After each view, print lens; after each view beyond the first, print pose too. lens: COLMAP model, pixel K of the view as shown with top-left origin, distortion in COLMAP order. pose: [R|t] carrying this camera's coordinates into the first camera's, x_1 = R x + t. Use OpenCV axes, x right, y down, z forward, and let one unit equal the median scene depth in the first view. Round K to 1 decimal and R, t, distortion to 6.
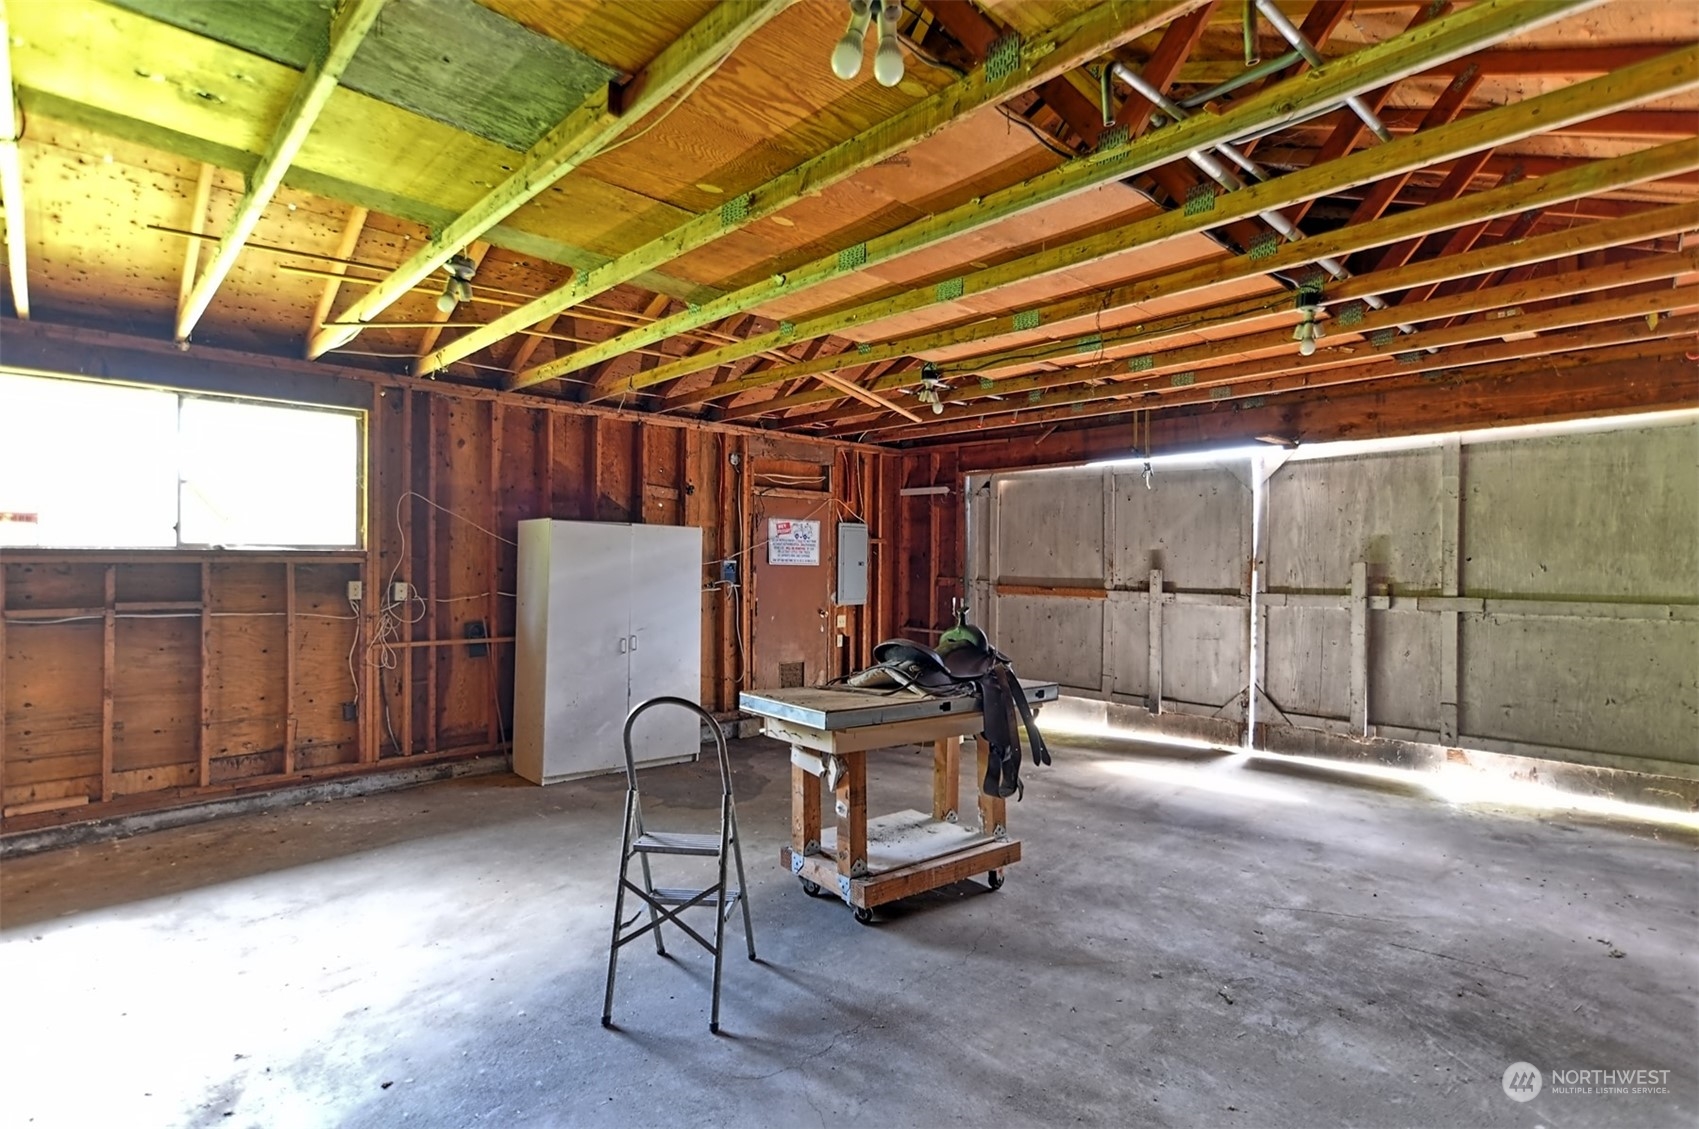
lens RADIAL K [[825.8, 0, 847.5], [0, 825.8, 564.0], [0, 0, 1]] dist [-0.020559, 0.018022]
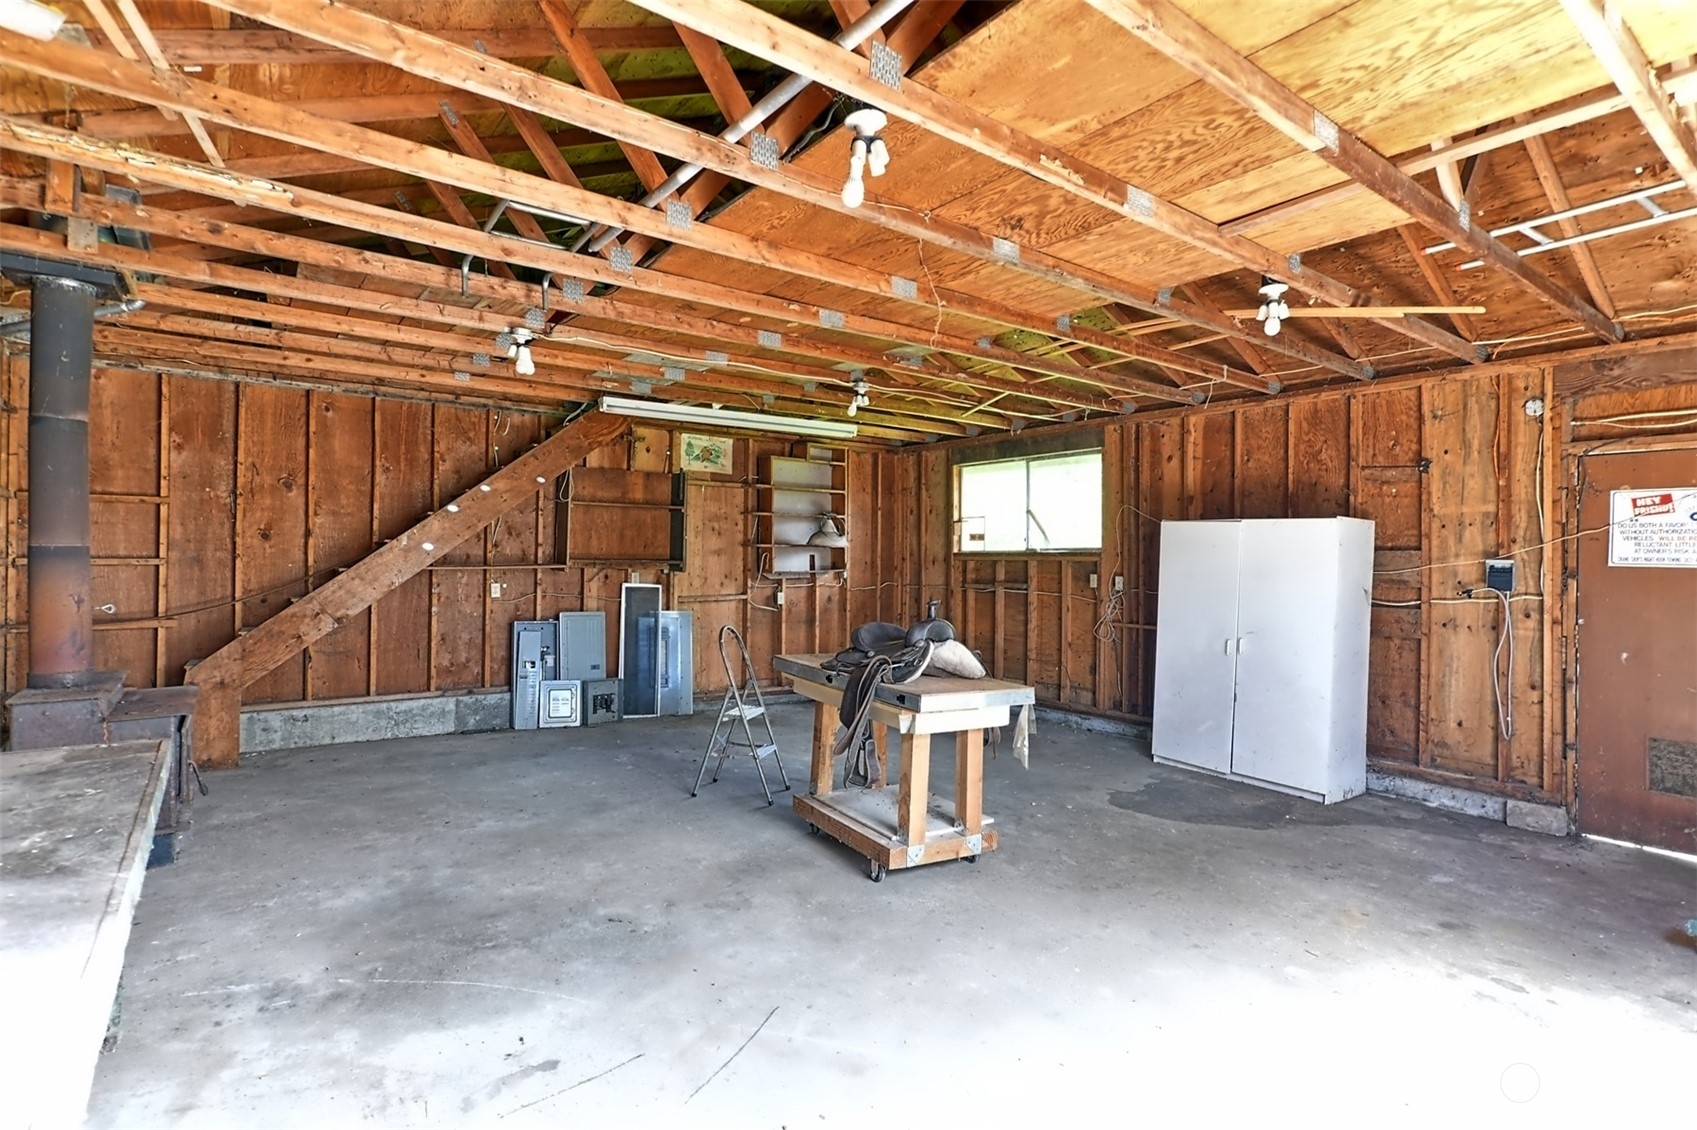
lens RADIAL K [[824.8, 0, 845.7], [0, 824.8, 559.2], [0, 0, 1]] dist [-0.020559, 0.018022]
pose [[-0.115069, -0.003831, -0.993350, 0.769908], [-0.011489, 0.999931, -0.002525, 0.004044], [0.993291, 0.011122, -0.115105, 0.701009]]
